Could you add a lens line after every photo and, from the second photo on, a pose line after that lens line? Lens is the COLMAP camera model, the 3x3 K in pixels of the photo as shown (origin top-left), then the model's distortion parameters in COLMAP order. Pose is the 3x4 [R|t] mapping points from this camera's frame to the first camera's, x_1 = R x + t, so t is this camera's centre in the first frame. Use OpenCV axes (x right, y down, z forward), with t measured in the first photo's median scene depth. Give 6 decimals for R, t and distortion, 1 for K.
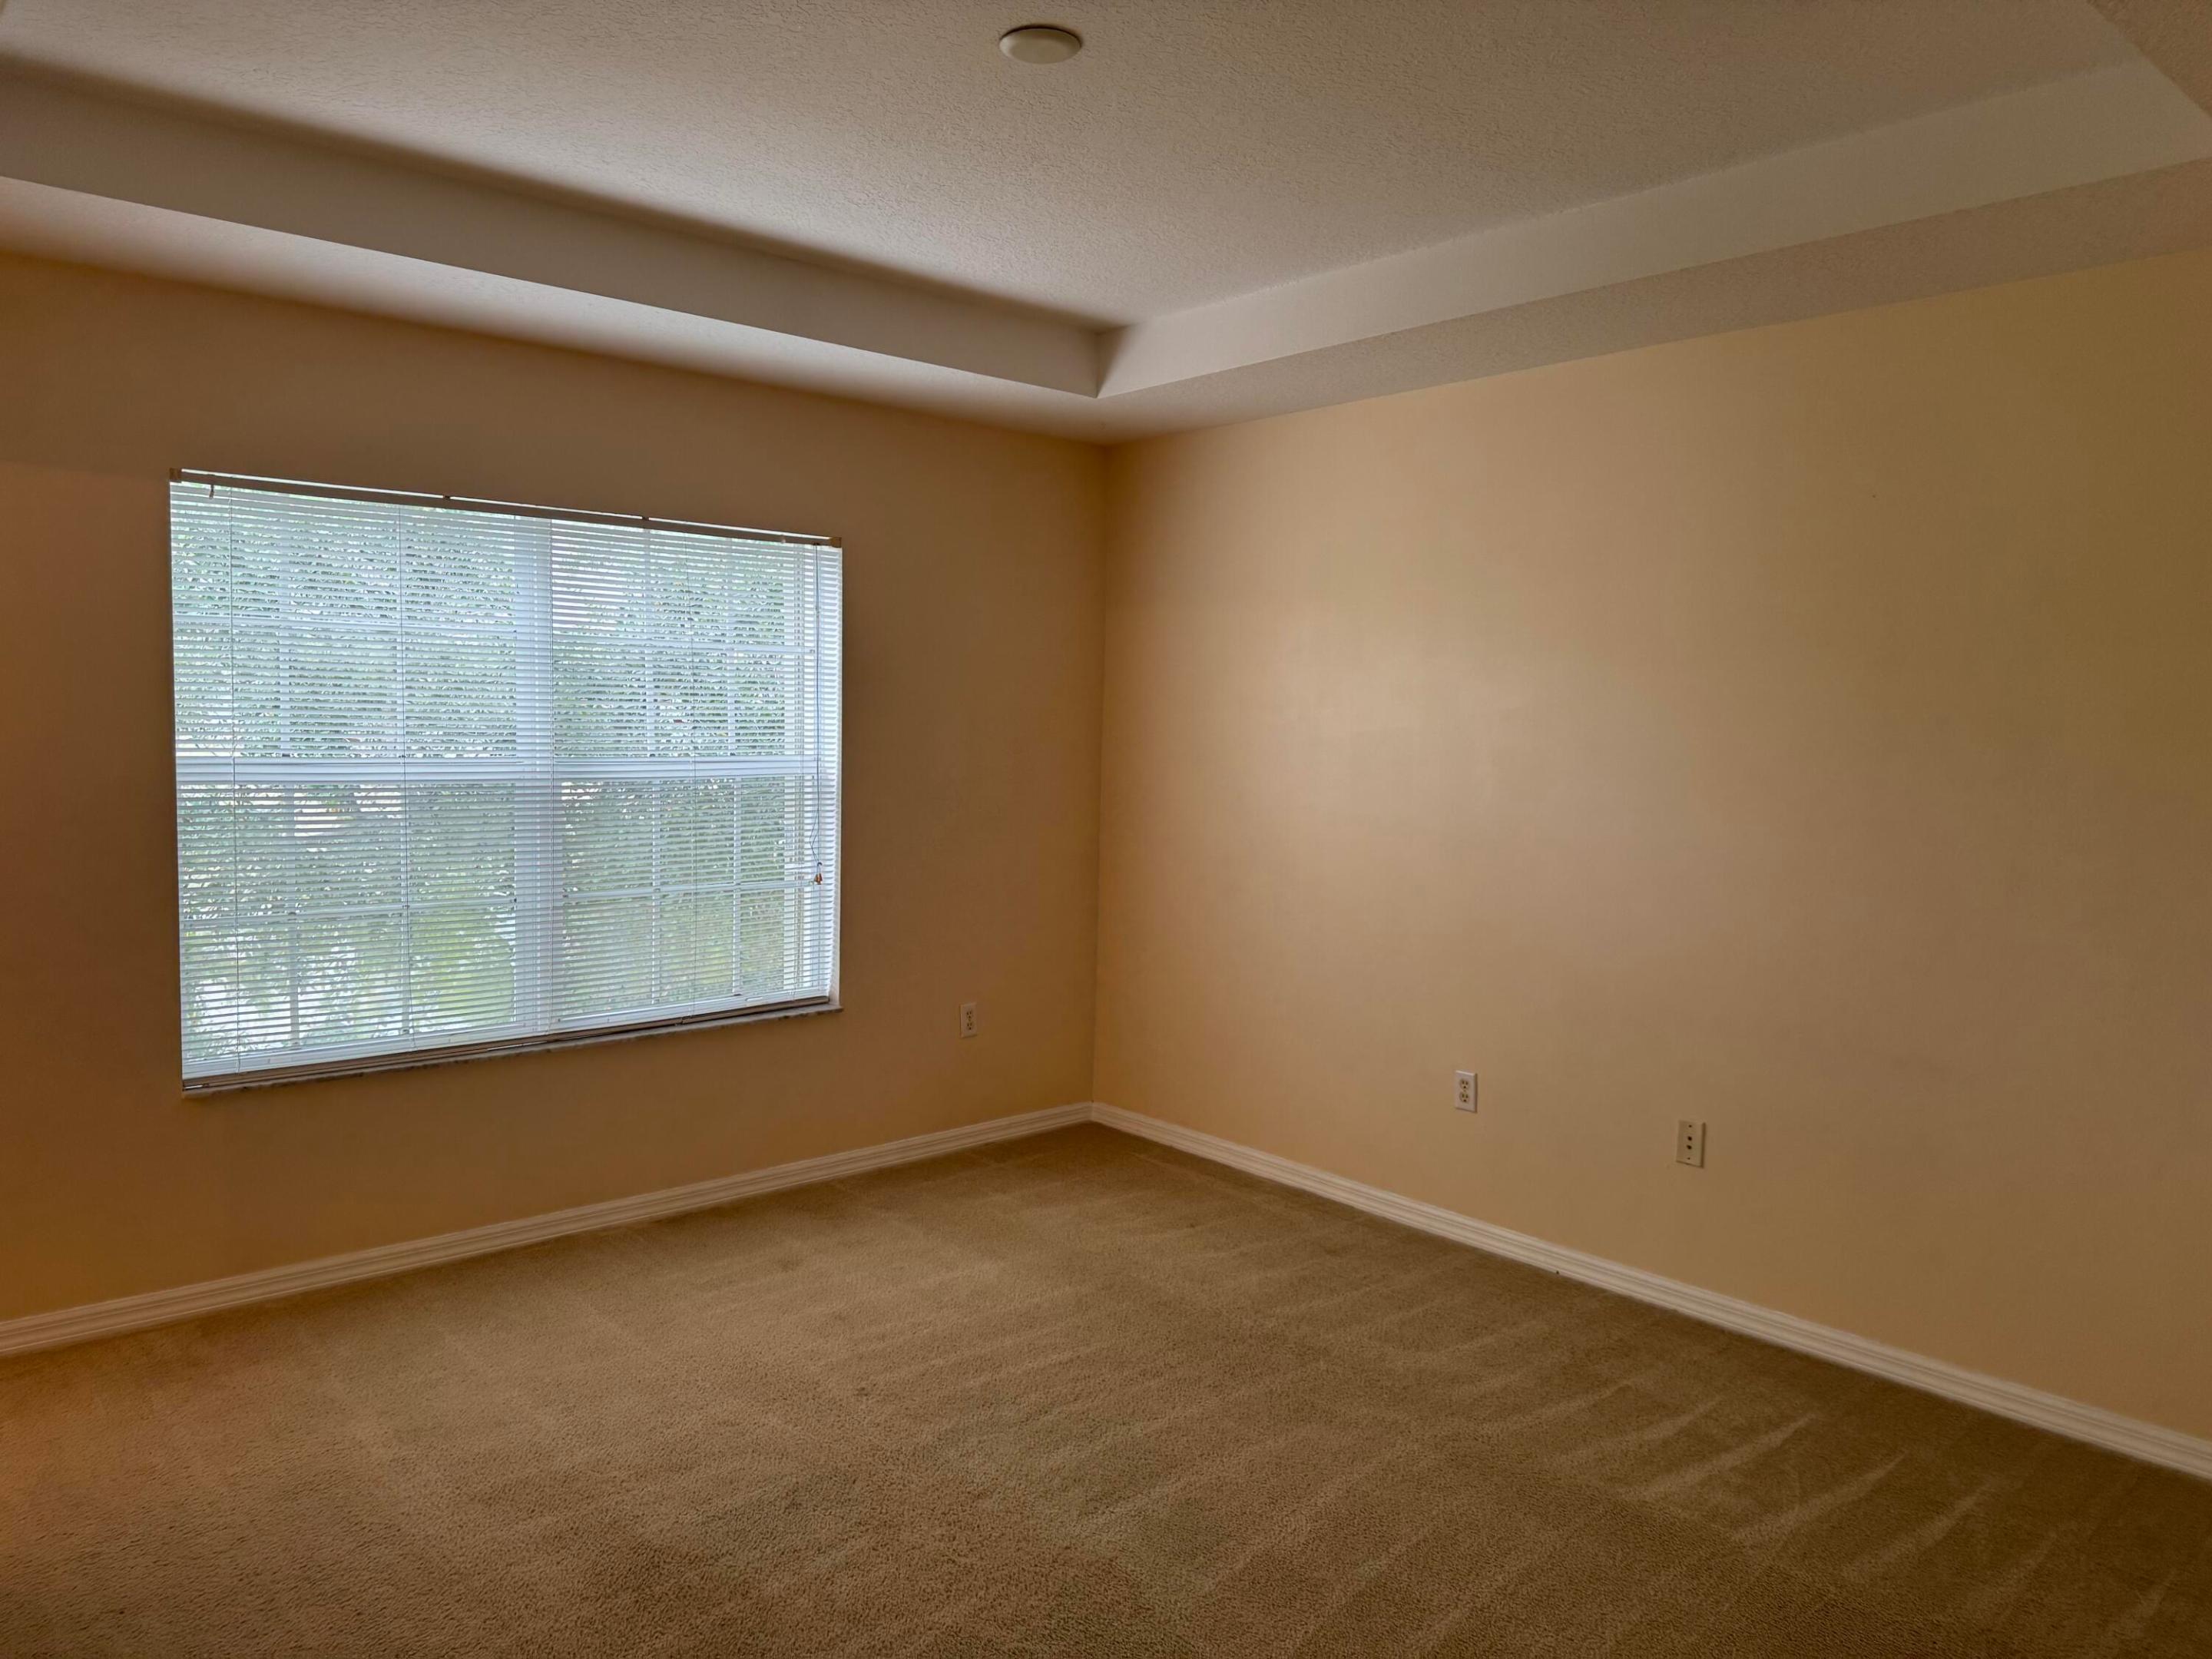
lens RADIAL K [[1550.2, 0, 1093.9], [0, 1550.2, 843.2], [0, 0, 1]] dist [0.133081, -0.134732]
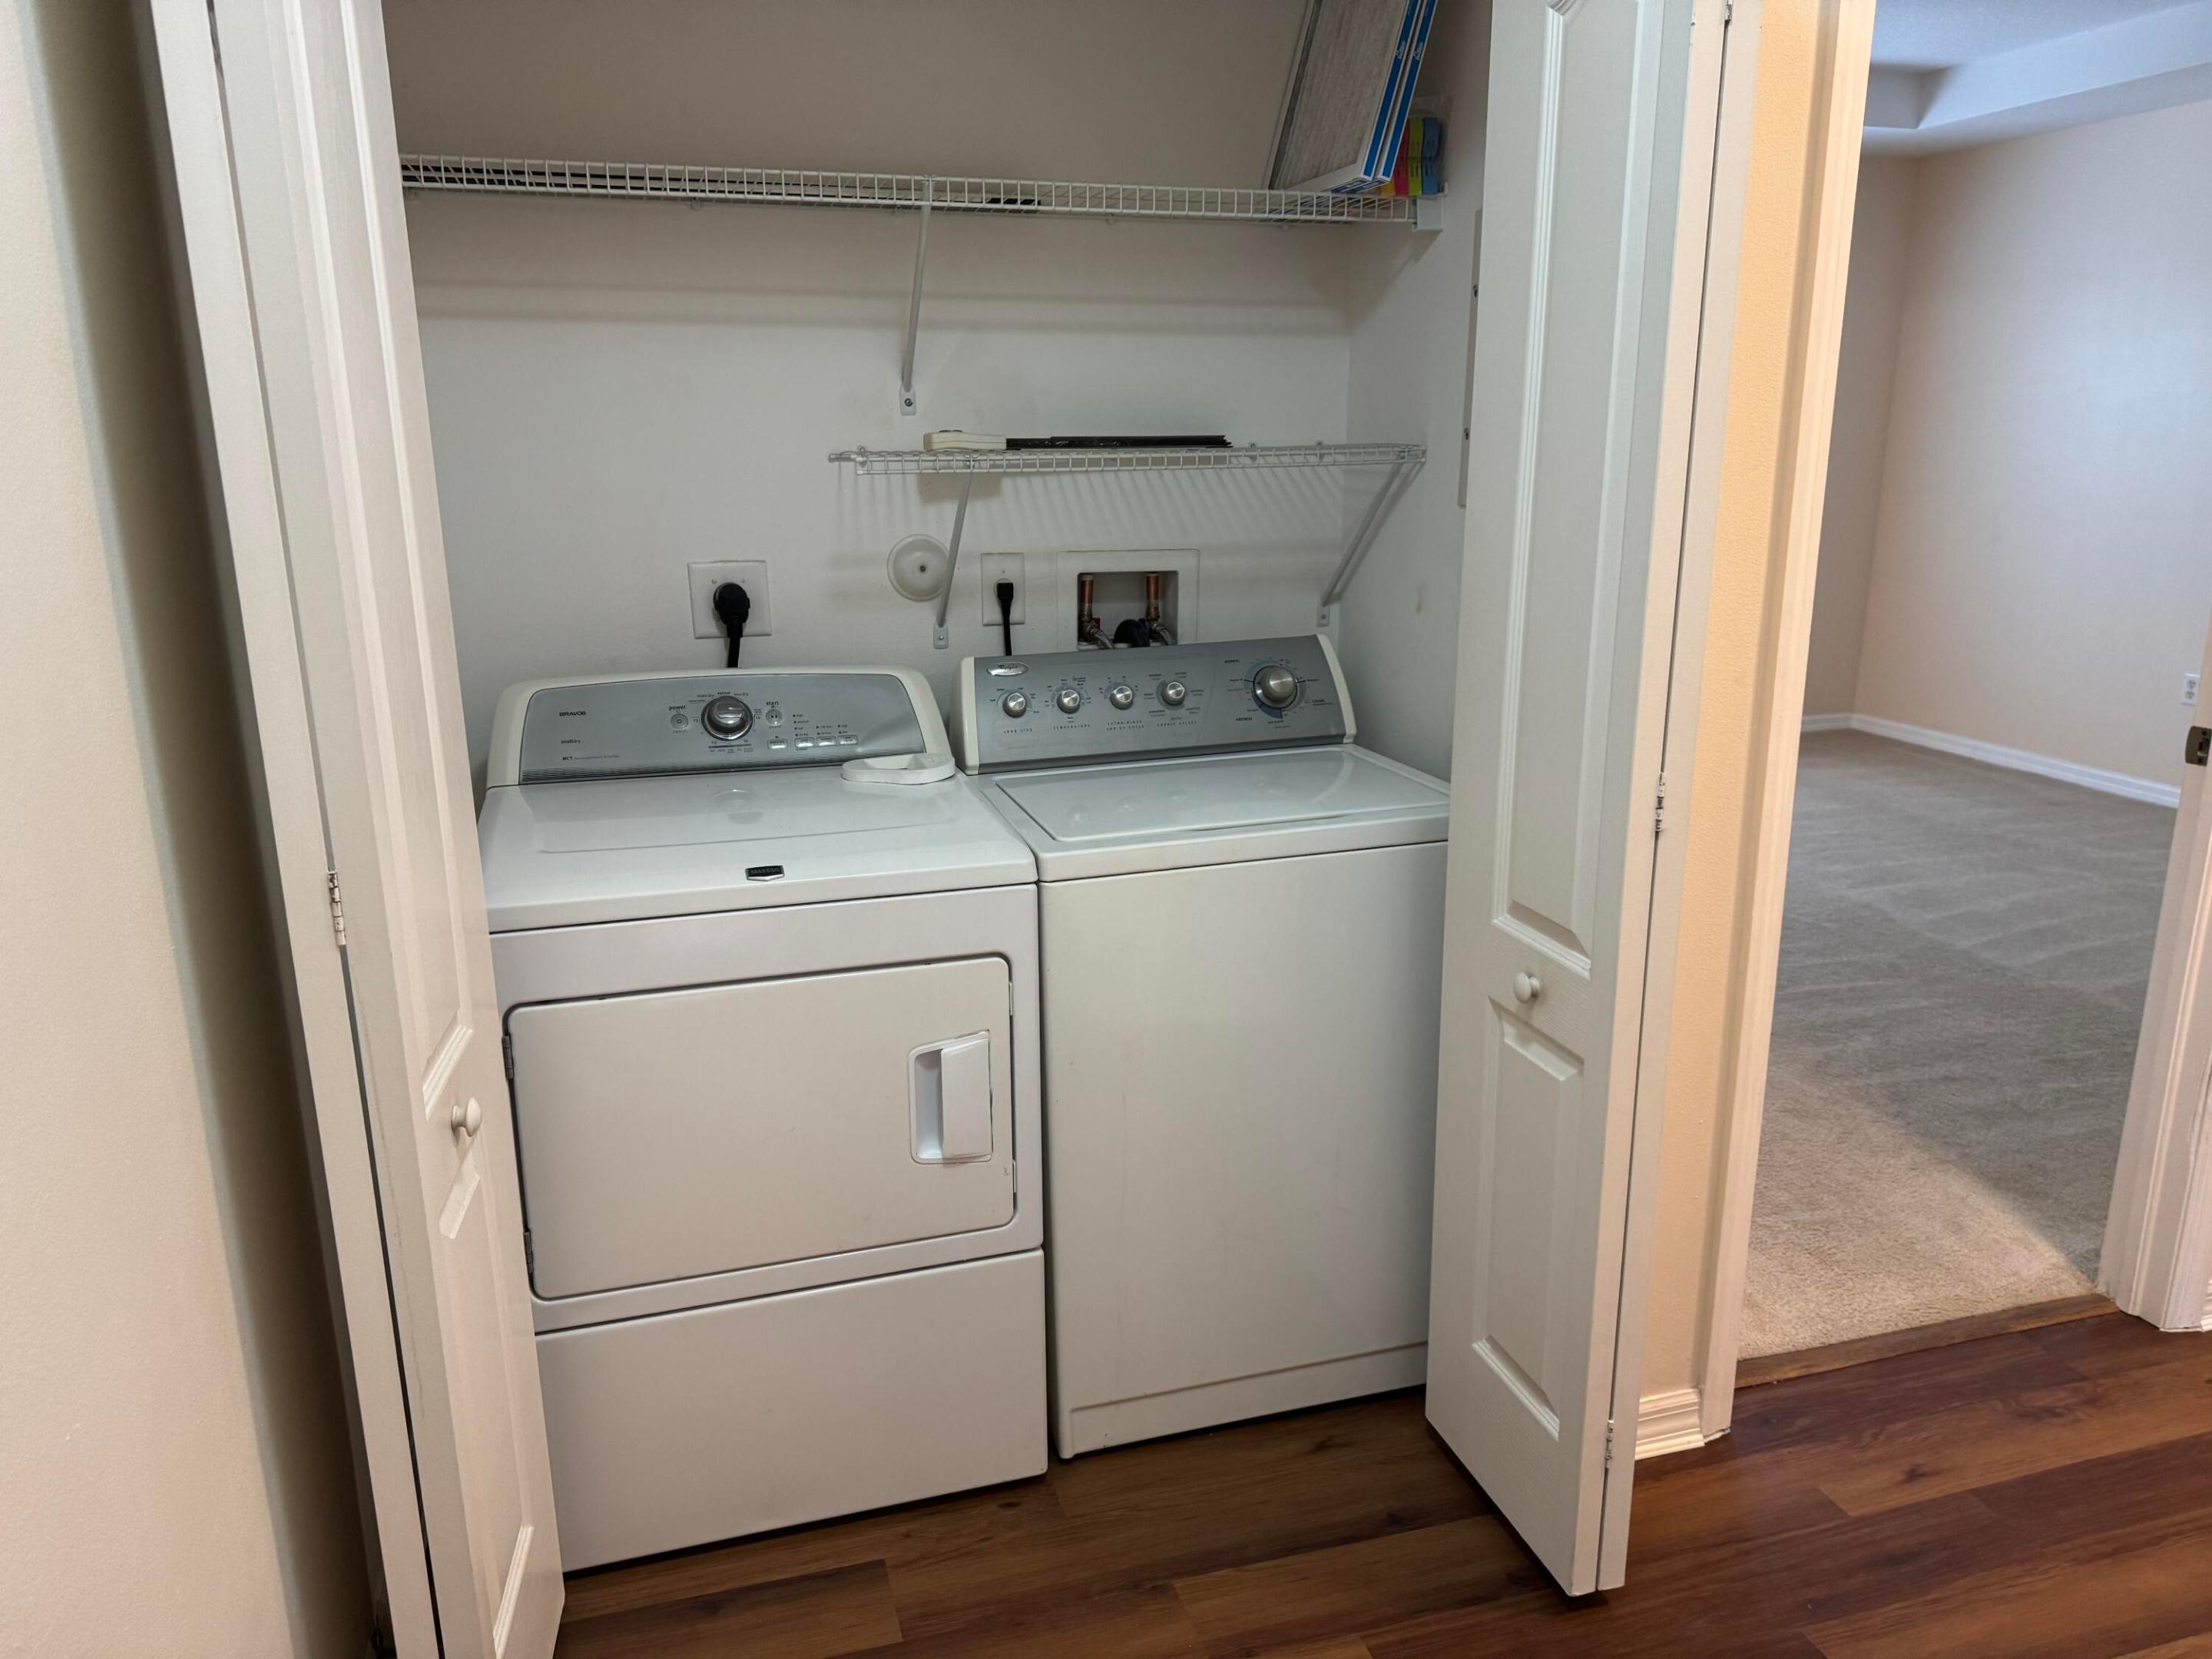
lens RADIAL K [[1548.6, 0, 1106.0], [0, 1548.6, 829.5], [0, 0, 1]] dist [0.005274, 0.005326]
pose [[0.907710, 0.080822, -0.411741, -0.043216], [-0.007697, 0.984316, 0.176247, 0.070535], [0.419528, -0.156812, 0.894095, -0.662508]]
